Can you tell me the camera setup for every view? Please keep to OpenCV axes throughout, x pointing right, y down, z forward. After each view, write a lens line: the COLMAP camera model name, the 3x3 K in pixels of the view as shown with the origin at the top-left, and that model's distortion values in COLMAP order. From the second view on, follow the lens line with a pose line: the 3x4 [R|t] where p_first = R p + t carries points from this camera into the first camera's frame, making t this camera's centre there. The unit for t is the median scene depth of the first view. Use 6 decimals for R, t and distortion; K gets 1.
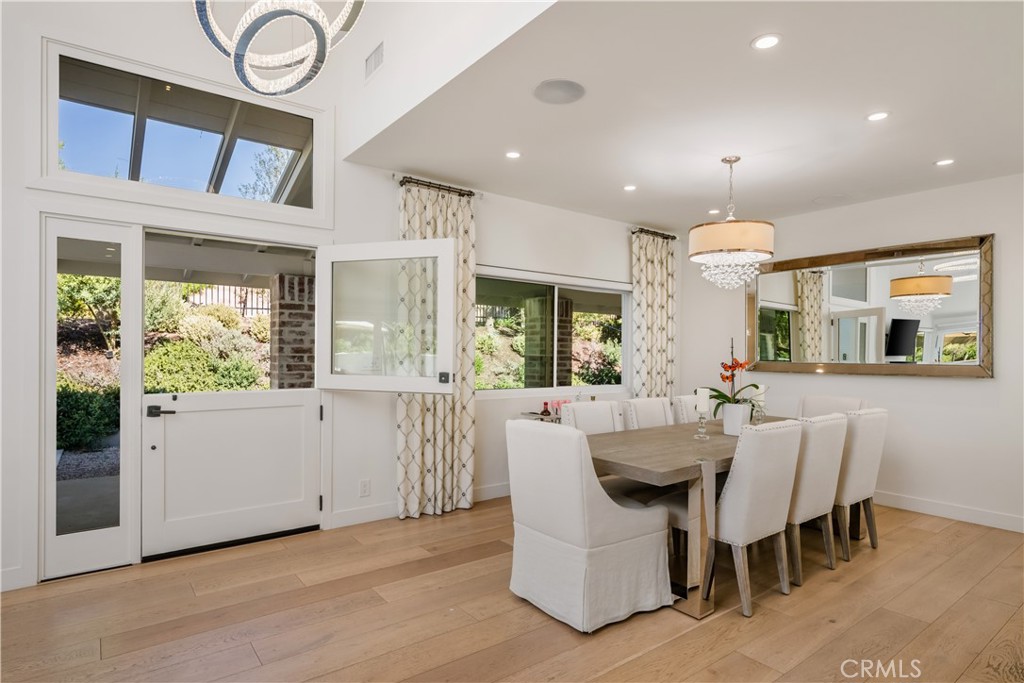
lens RADIAL K [[559.5, 0, 512.5], [0, 559.5, 352.0], [0, 0, 1]] dist [-0.000479, 0.000113]
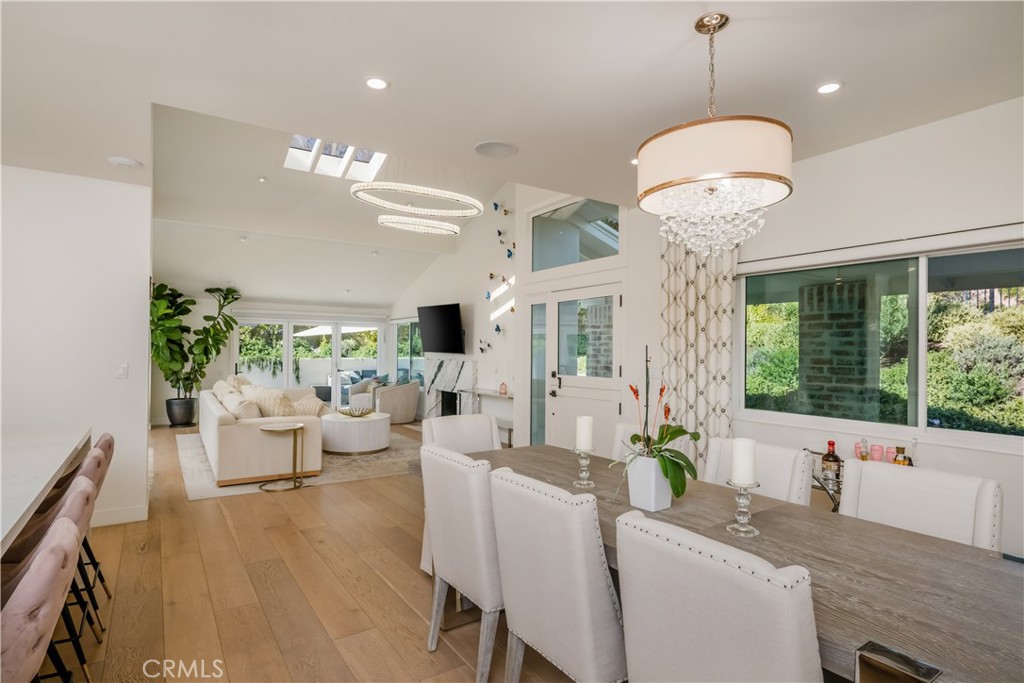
lens RADIAL K [[525.3, 0, 512.0], [0, 525.3, 341.5], [0, 0, 1]] dist [0.000286, 0.000053]
pose [[-0.058492, -0.028175, -0.997890, 0.573861], [-0.009367, 0.999573, -0.027674, -0.007254], [0.998244, 0.007729, -0.058731, 0.523206]]
